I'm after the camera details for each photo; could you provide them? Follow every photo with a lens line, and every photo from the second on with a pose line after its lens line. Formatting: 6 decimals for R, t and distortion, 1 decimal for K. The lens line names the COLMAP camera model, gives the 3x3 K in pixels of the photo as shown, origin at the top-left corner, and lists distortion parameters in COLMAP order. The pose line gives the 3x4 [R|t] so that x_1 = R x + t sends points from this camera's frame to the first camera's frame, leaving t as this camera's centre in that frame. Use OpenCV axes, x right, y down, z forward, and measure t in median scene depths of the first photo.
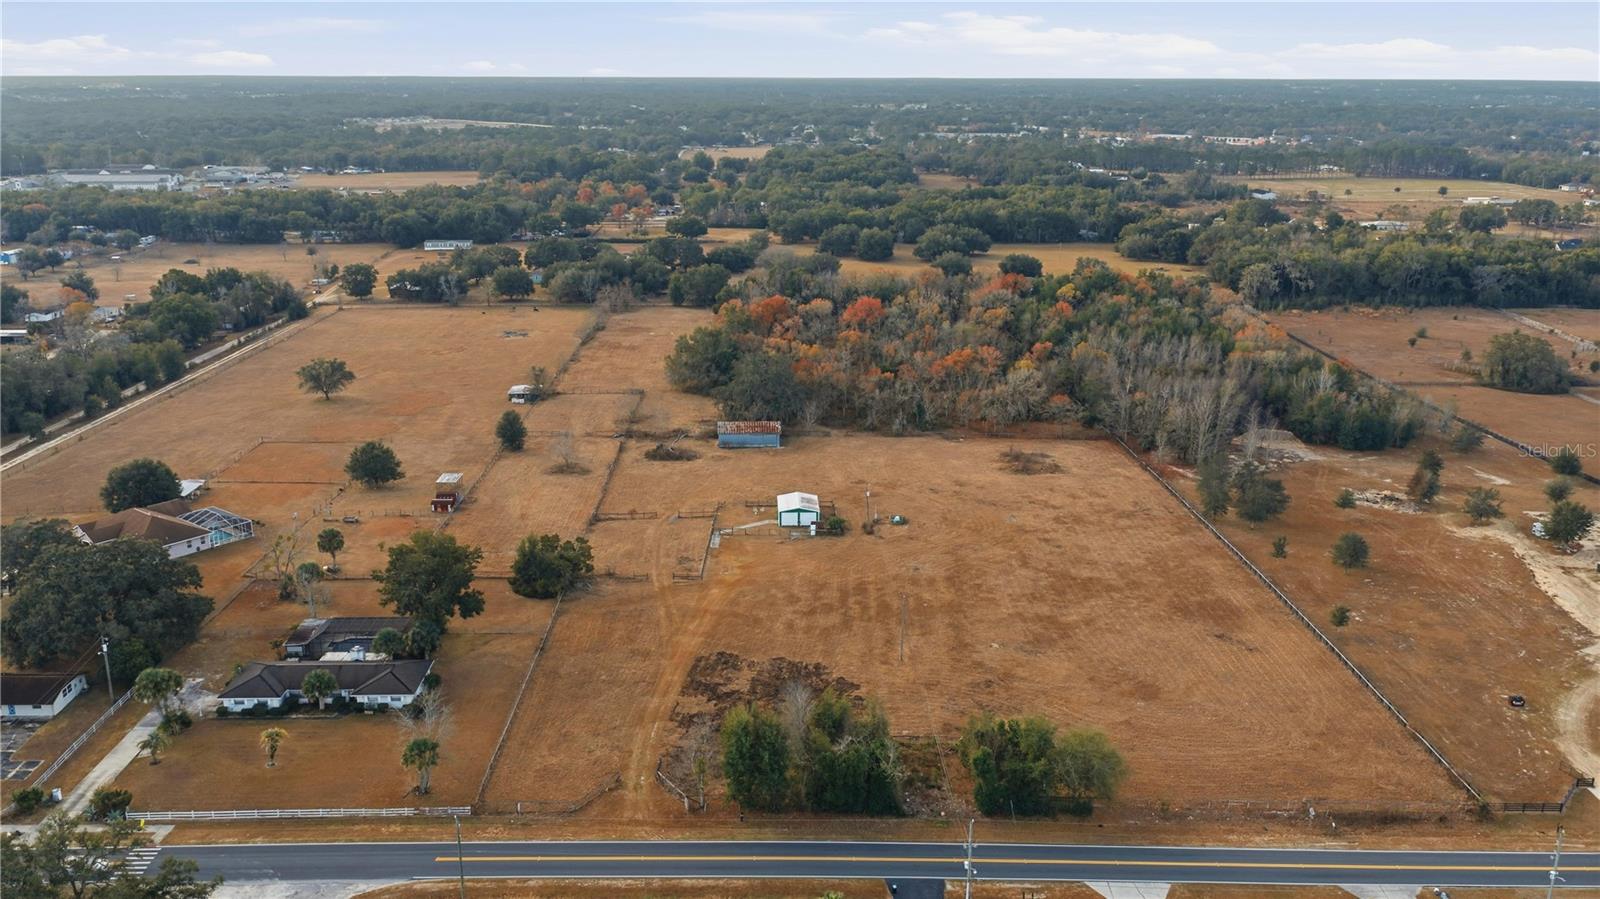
lens RADIAL K [[1314.2, 0, 800.0], [0, 1314.2, 449.5], [0, 0, 1]] dist [0.021015, -0.037693]
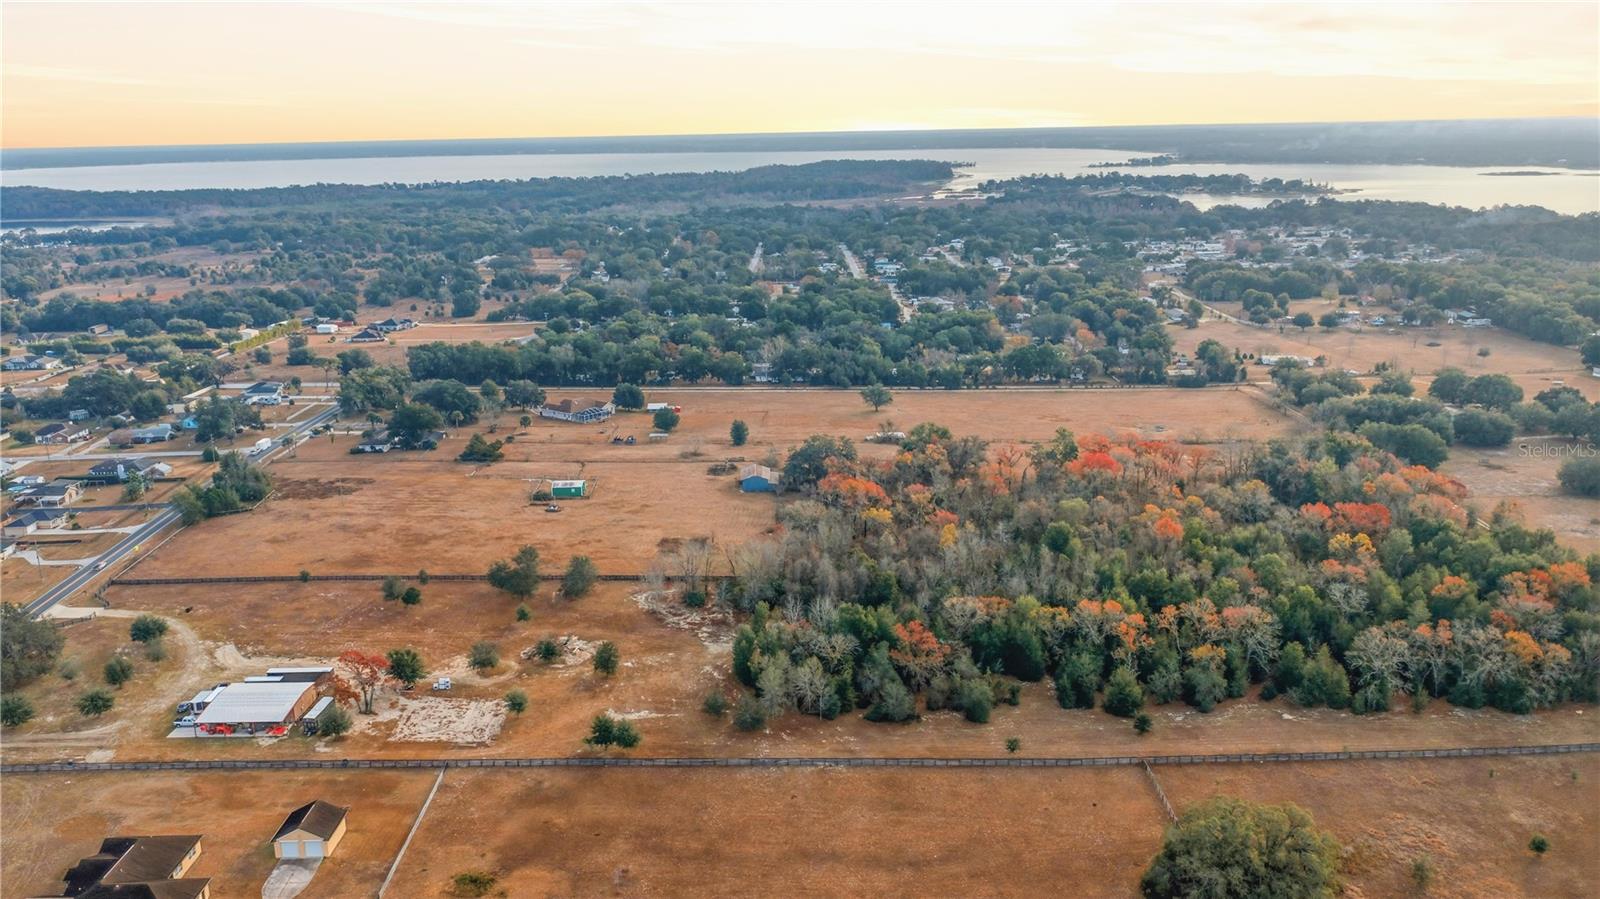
lens RADIAL K [[1314.2, 0, 800.0], [0, 1314.2, 449.5], [0, 0, 1]] dist [0.021015, -0.037693]
pose [[-0.012800, 0.235061, -0.971896, 1.640533], [-0.256969, 0.938558, 0.230382, -0.469692], [0.966335, 0.252696, 0.048390, 1.227349]]
